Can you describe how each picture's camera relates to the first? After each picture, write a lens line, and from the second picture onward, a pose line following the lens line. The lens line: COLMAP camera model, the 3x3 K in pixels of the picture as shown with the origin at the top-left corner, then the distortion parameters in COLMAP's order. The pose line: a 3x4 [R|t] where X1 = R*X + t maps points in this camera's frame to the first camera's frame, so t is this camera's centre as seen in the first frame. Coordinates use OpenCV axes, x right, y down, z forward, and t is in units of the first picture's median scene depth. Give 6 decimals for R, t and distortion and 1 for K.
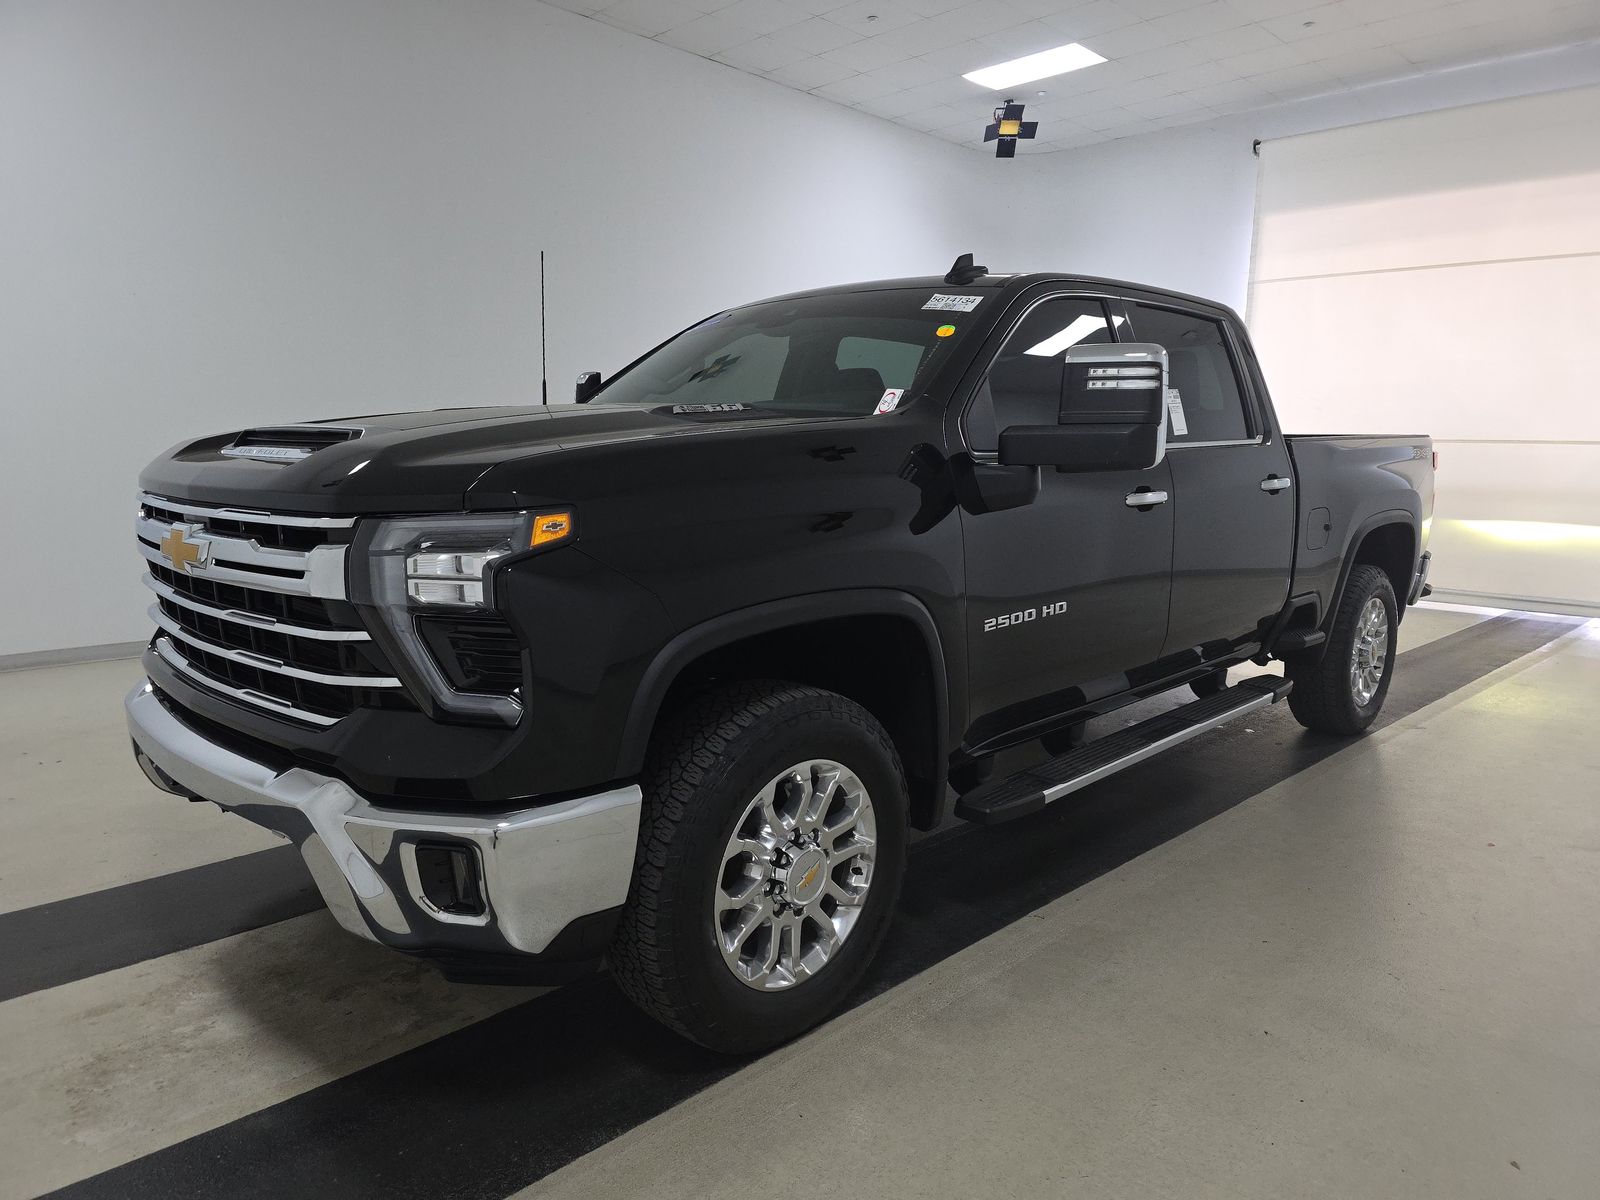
lens RADIAL K [[1075.9, 0, 791.4], [0, 1075.9, 600.4], [0, 0, 1]] dist [0.049986, -0.002604]
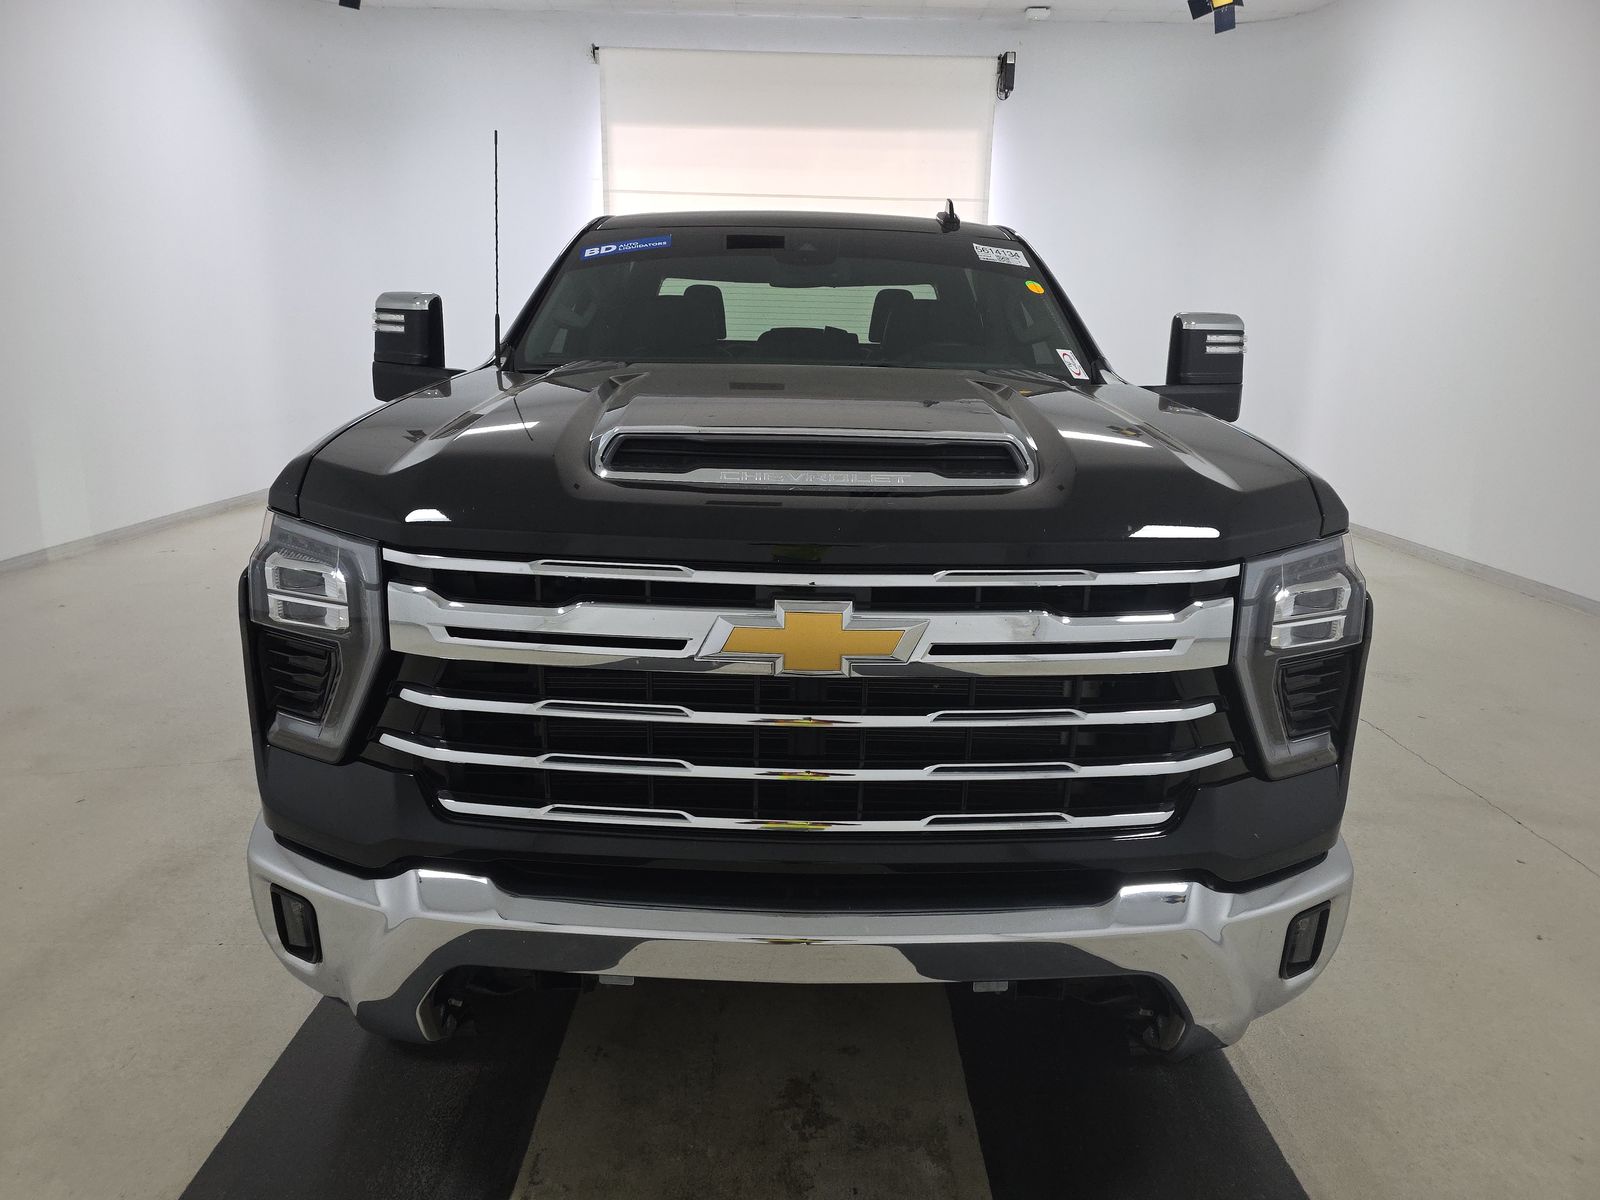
lens RADIAL K [[1075.9, 0, 791.4], [0, 1075.9, 600.4], [0, 0, 1]] dist [0.049986, -0.002604]
pose [[0.768194, -0.142837, 0.624079, -0.769820], [0.080691, 0.988622, 0.126948, -0.120406], [-0.635111, -0.047163, 0.770979, 0.399060]]
